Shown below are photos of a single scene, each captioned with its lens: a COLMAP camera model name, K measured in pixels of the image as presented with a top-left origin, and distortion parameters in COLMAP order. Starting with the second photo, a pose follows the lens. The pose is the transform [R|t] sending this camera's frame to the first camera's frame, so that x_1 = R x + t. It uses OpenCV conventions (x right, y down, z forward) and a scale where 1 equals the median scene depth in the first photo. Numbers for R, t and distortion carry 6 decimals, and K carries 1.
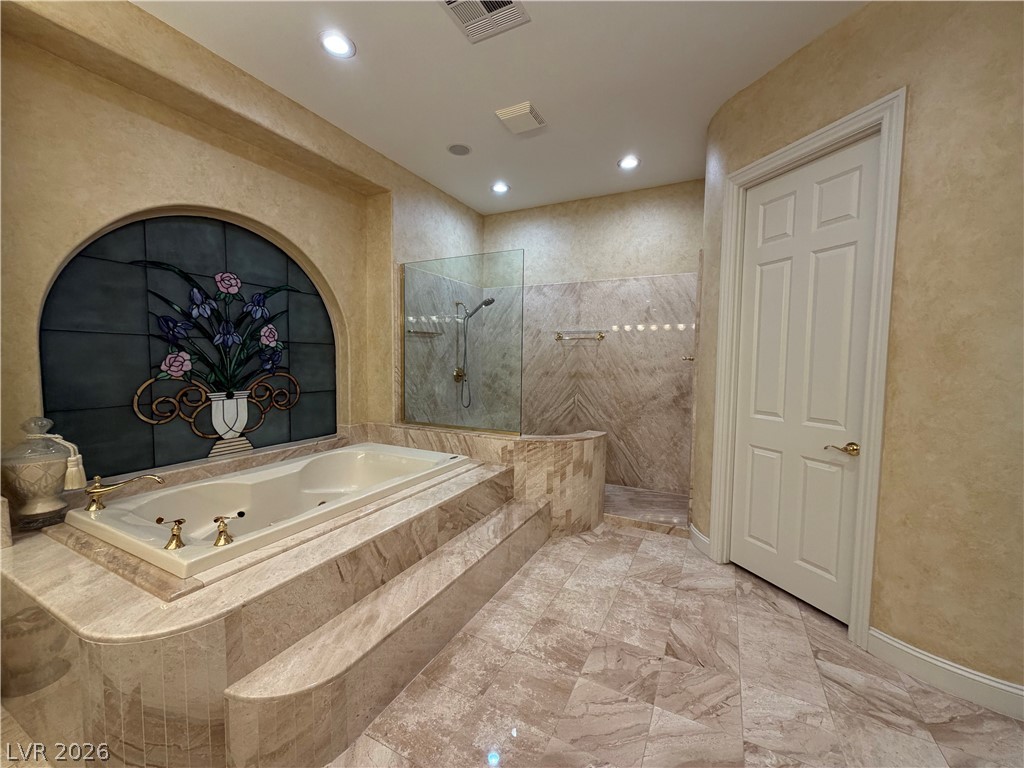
lens RADIAL K [[407.1, 0, 514.7], [0, 407.1, 385.5], [0, 0, 1]] dist [-0.000563, 0.000027]
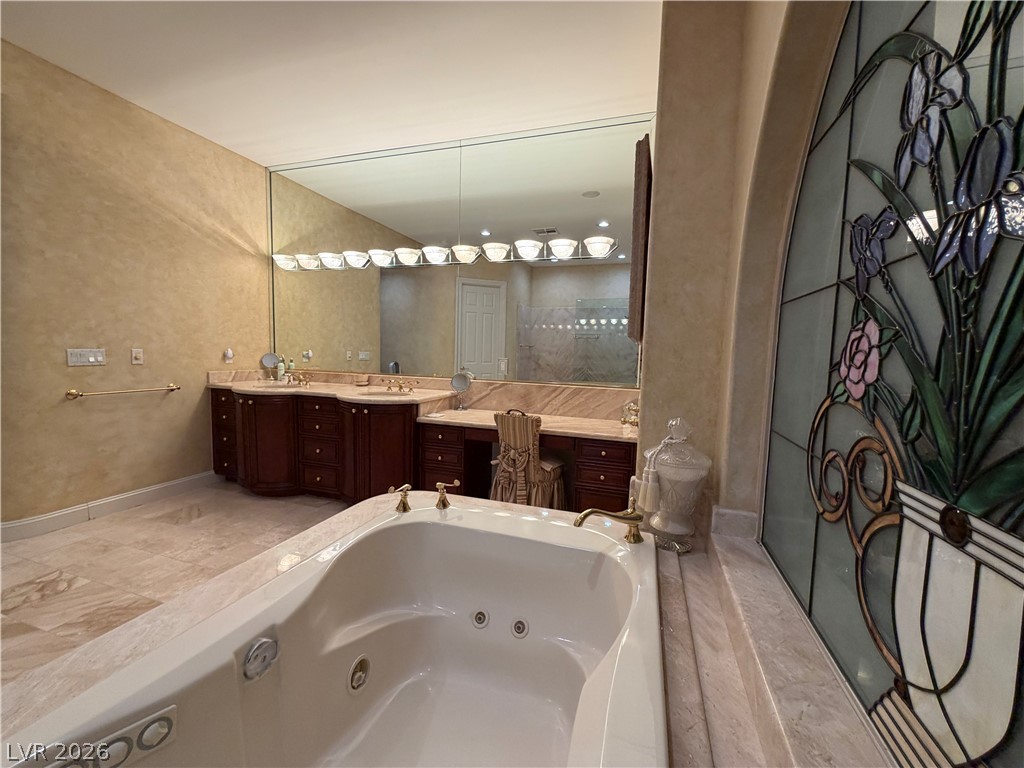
lens RADIAL K [[407.1, 0, 512.4], [0, 407.1, 383.2], [0, 0, 1]] dist [-0.000563, 0.000027]
pose [[-0.986364, -0.026675, -0.162400, -0.457188], [-0.050187, 0.988529, 0.142451, -0.059658], [0.156737, 0.148659, -0.976388, 1.139063]]
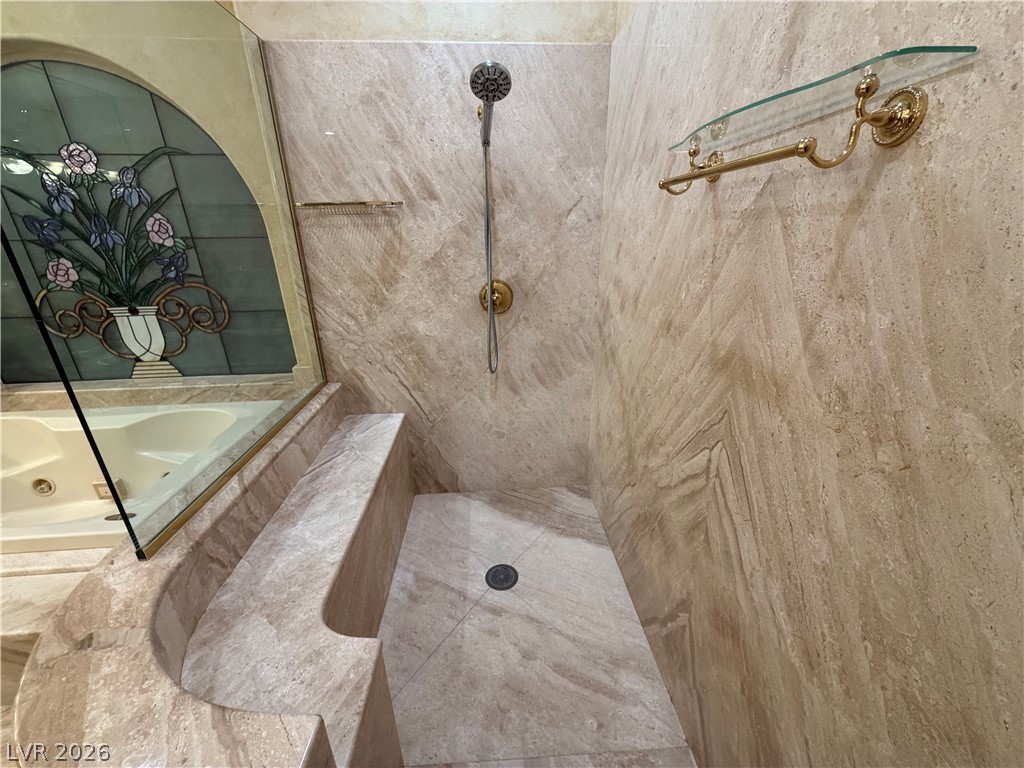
lens RADIAL K [[407.1, 0, 517.3], [0, 407.1, 384.5], [0, 0, 1]] dist [-0.000563, 0.000027]
pose [[0.517487, 0.284880, -0.806877, 0.409257], [-0.033059, 0.948906, 0.313824, -0.118617], [0.855052, -0.135725, 0.500464, 1.226010]]
